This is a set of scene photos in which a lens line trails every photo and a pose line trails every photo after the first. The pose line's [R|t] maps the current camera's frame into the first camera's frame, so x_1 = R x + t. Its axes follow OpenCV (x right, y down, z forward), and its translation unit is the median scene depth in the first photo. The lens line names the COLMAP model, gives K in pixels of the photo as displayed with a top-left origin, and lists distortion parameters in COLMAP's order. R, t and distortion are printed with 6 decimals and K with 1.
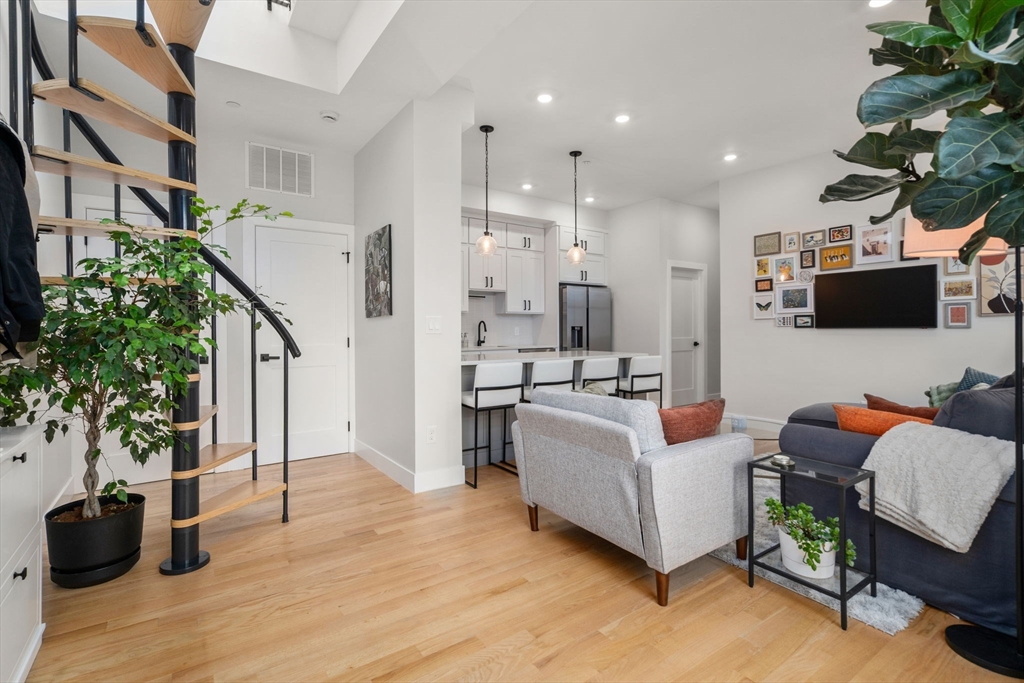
lens RADIAL K [[480.3, 0, 511.1], [0, 480.3, 335.2], [0, 0, 1]] dist [0.001452, 0.000622]
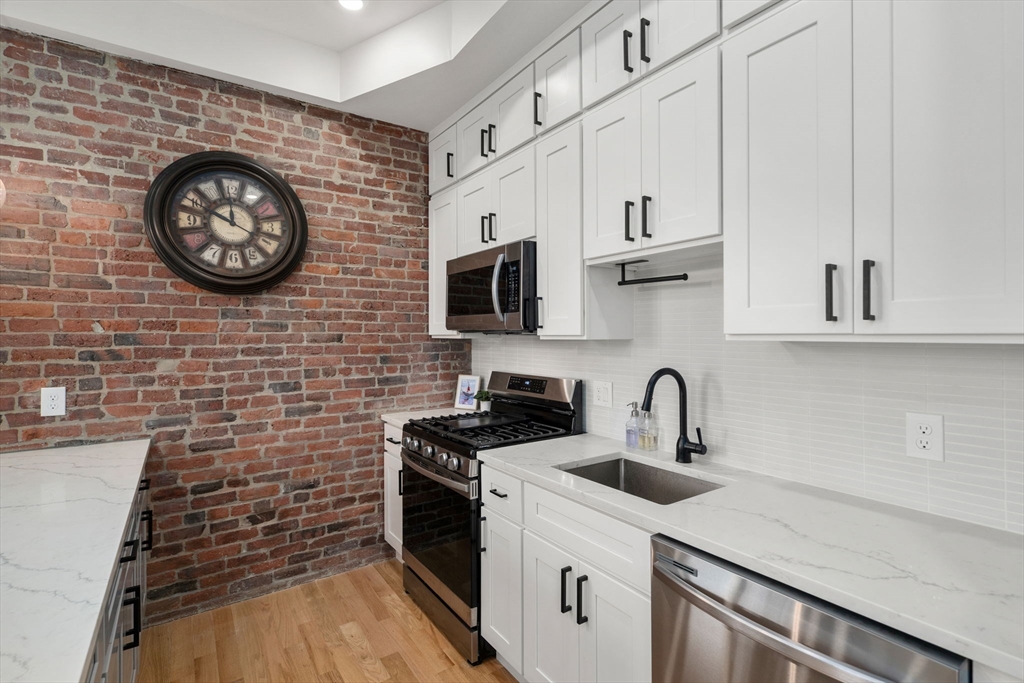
lens RADIAL K [[480.3, 0, 511.1], [0, 480.3, 335.2], [0, 0, 1]] dist [0.001452, 0.000622]
pose [[-0.004015, 0.004539, -0.999982, 0.201133], [-0.000581, 0.999990, 0.004542, -0.048756], [0.999992, 0.000600, -0.004012, 0.898657]]
